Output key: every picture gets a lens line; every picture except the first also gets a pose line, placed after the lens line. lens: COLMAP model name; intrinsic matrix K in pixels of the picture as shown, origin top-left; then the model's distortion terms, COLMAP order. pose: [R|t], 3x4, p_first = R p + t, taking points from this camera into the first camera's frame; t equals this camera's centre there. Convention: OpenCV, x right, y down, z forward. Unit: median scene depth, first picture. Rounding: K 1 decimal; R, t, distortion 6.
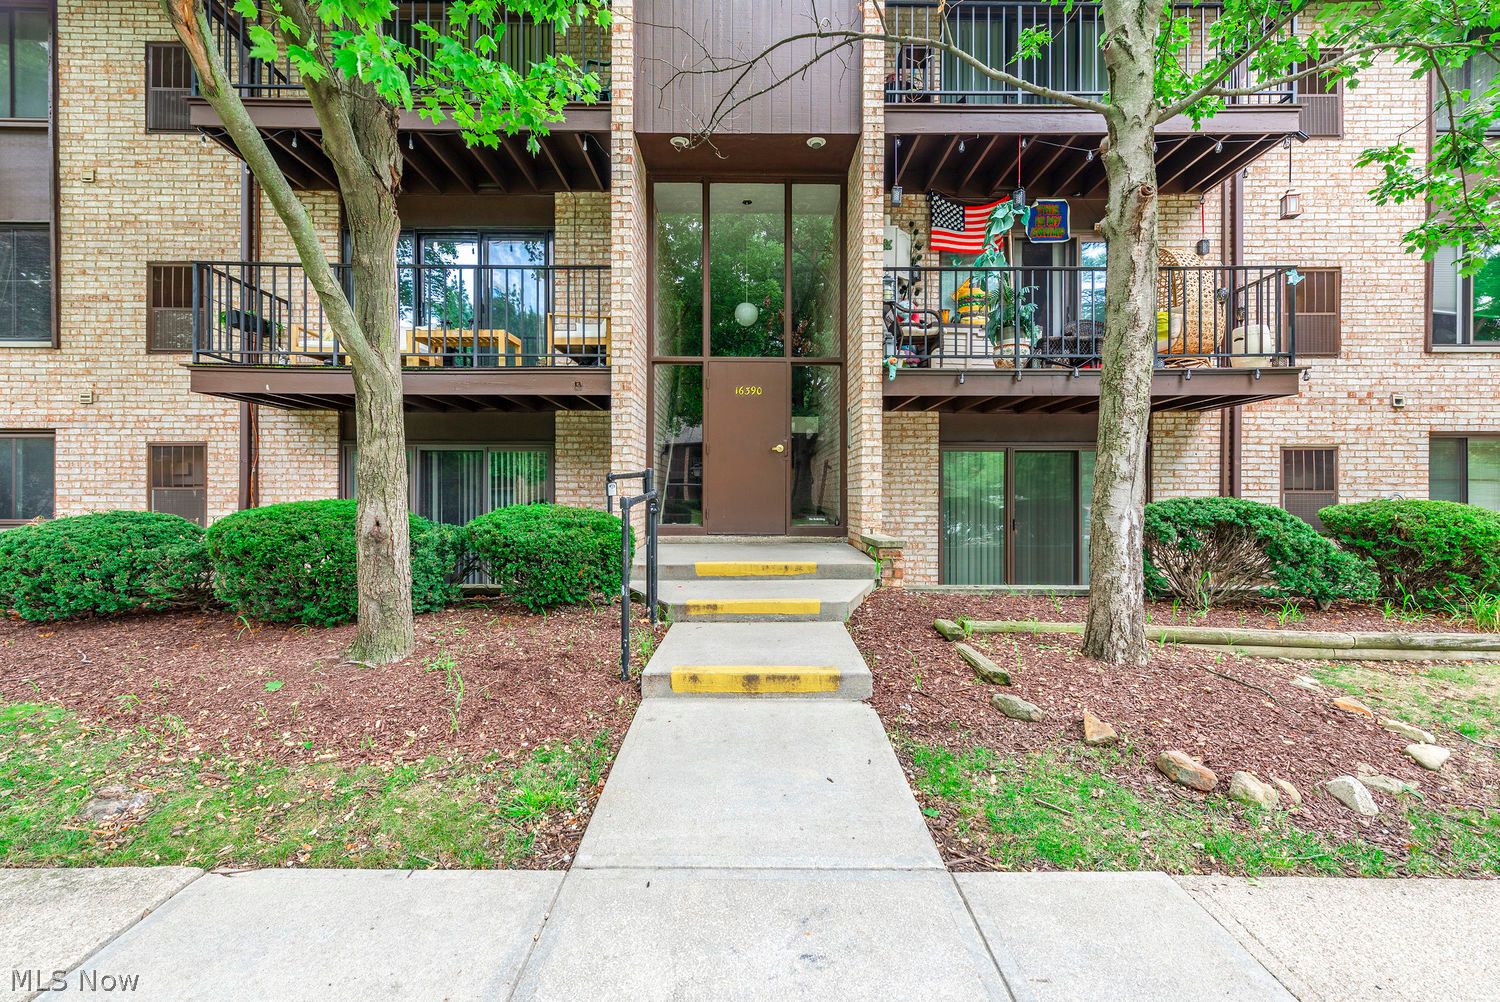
lens RADIAL K [[684.3, 0, 749.4], [0, 684.3, 496.9], [0, 0, 1]] dist [-0.022193, -0.000377]
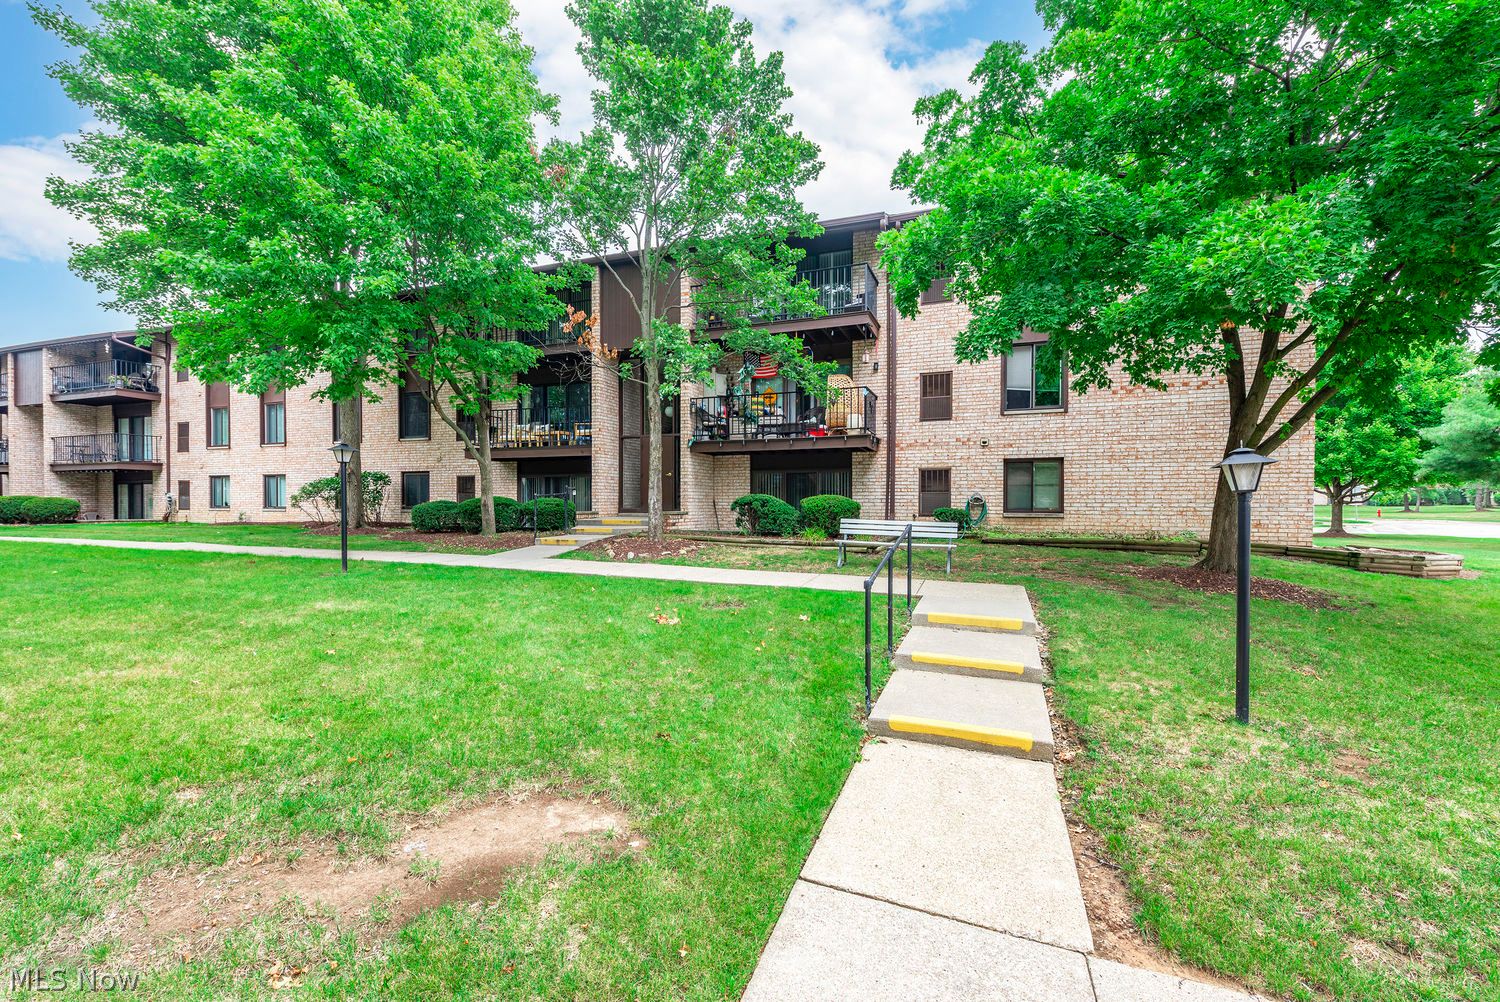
lens RADIAL K [[684.3, 0, 748.2], [0, 684.3, 503.8], [0, 0, 1]] dist [-0.022193, -0.000377]
pose [[0.926620, 0.002063, -0.375993, 1.075388], [-0.000610, 0.999992, 0.003983, 0.016870], [0.375998, -0.003461, 0.926614, -0.962969]]
